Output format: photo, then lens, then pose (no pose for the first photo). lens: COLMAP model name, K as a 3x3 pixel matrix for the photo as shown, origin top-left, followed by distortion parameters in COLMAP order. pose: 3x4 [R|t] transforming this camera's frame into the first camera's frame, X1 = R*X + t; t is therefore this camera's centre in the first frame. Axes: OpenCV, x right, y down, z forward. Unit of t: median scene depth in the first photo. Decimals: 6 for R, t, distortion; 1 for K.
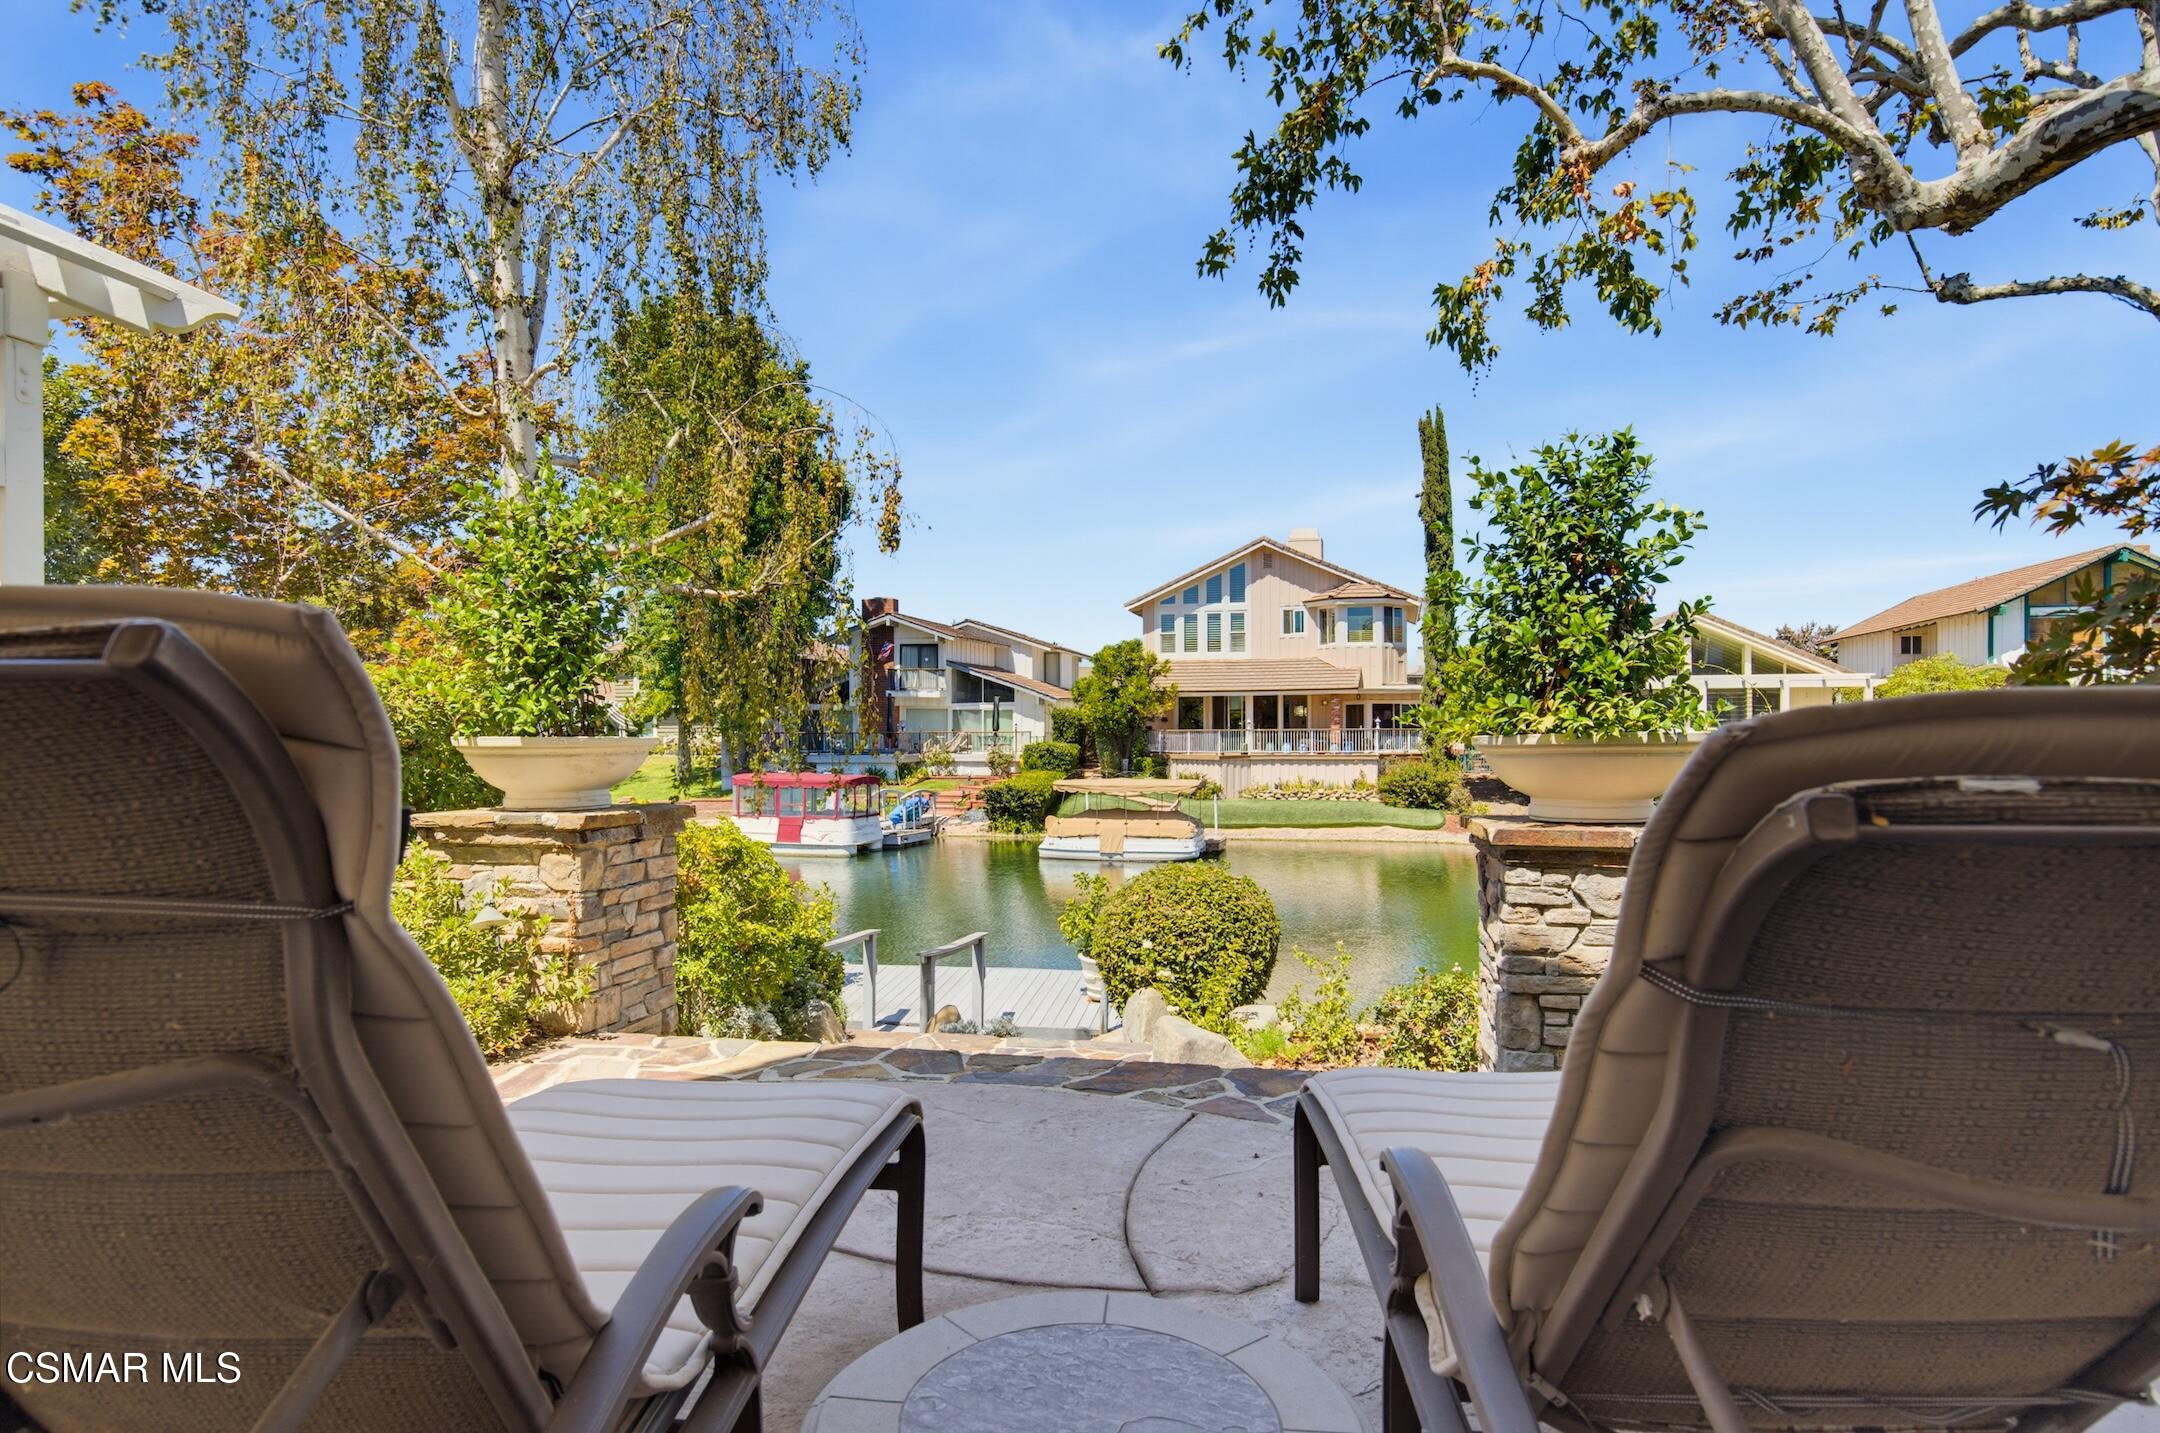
lens RADIAL K [[1215.0, 0, 1087.8], [0, 1215.0, 731.5], [0, 0, 1]] dist [-0.003253, -0.000767]
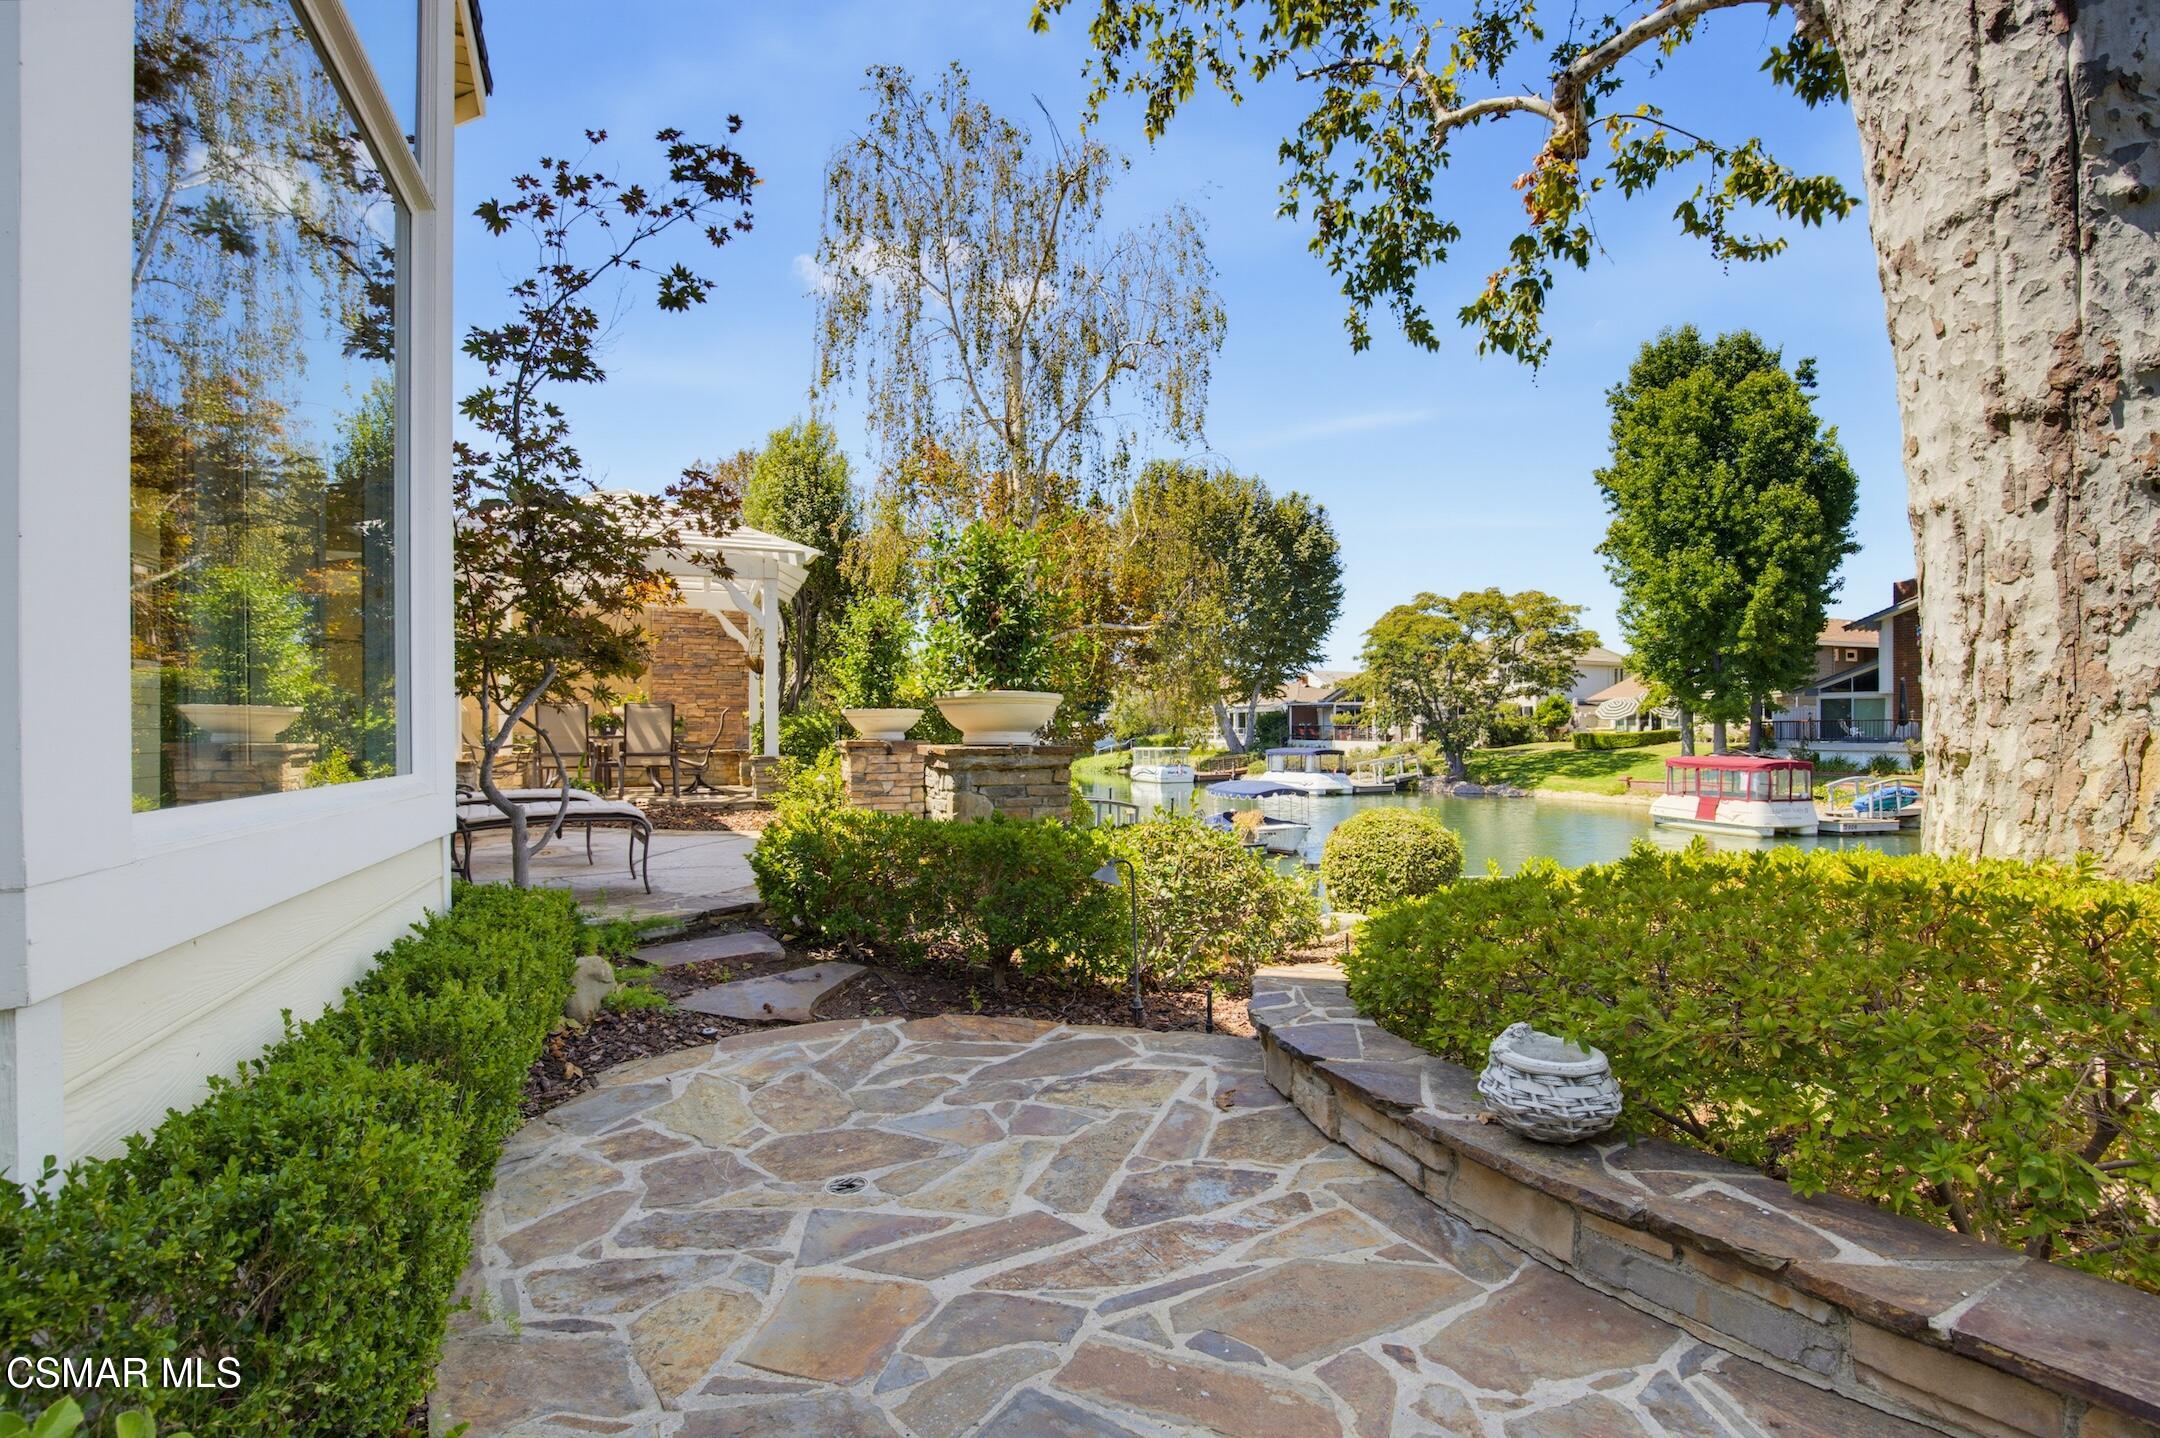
lens RADIAL K [[1001.8, 0, 1065.0], [0, 1001.8, 730.5], [0, 0, 1]] dist [-0.031682, 0.002469]
pose [[0.527547, -0.000525, -0.849526, 0.164423], [0.004668, 0.999987, 0.002281, 0.005185], [0.849513, -0.005170, 0.527543, 0.034822]]
